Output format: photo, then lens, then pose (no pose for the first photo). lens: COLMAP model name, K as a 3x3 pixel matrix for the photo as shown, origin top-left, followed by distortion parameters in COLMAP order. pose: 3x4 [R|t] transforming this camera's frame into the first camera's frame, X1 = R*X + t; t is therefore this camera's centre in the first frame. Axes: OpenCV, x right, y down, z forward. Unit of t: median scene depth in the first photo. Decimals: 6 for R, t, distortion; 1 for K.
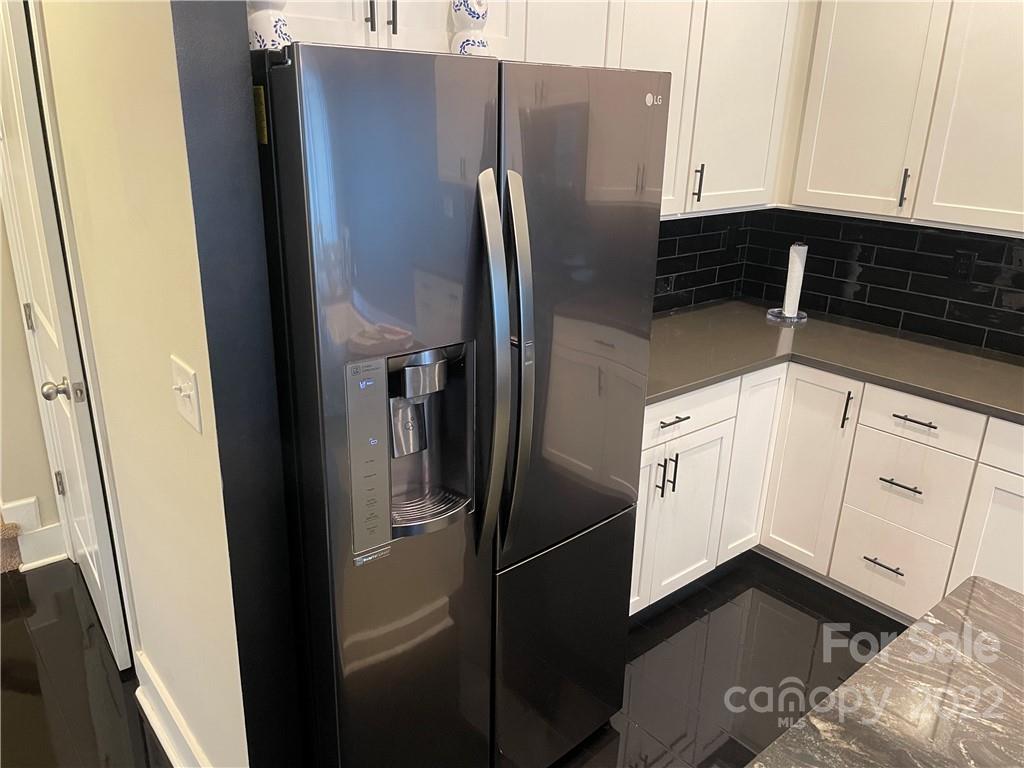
lens RADIAL K [[780.7, 0, 512.0], [0, 780.7, 384.0], [0, 0, 1]] dist [0.006065, 0.002574]
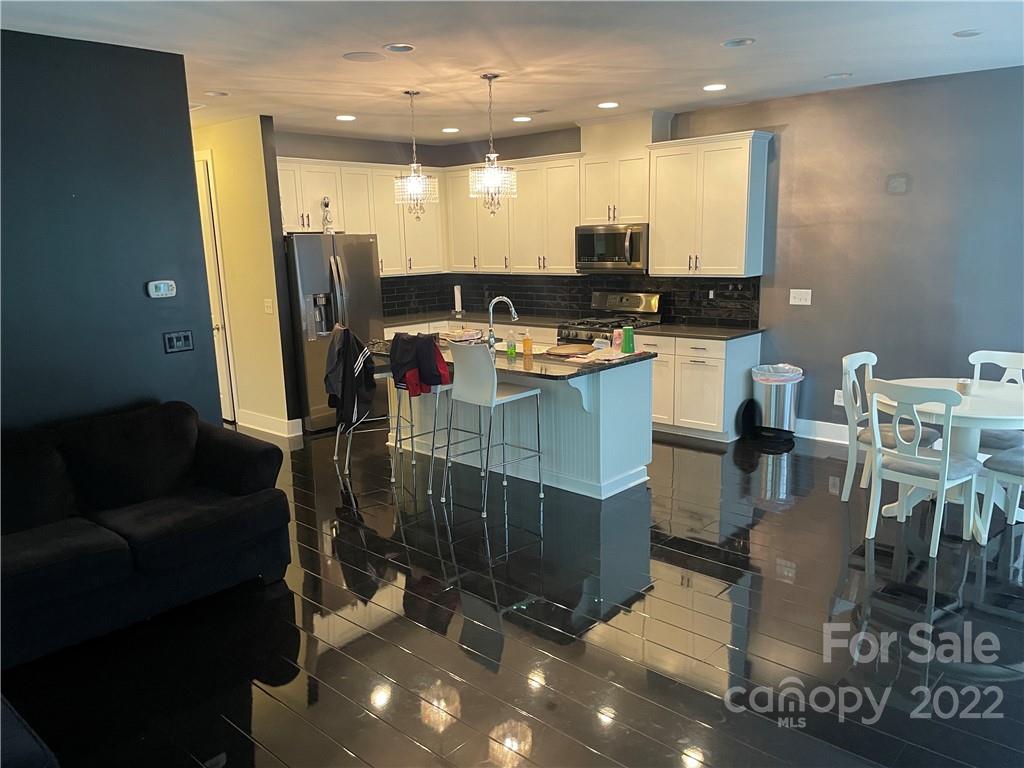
lens RADIAL K [[780.7, 0, 512.0], [0, 780.7, 384.0], [0, 0, 1]] dist [0.006065, 0.002574]
pose [[0.988539, -0.075271, 0.130860, 0.289180], [0.094657, 0.984316, -0.148871, 1.018015], [-0.117602, 0.159551, 0.980160, -2.868440]]
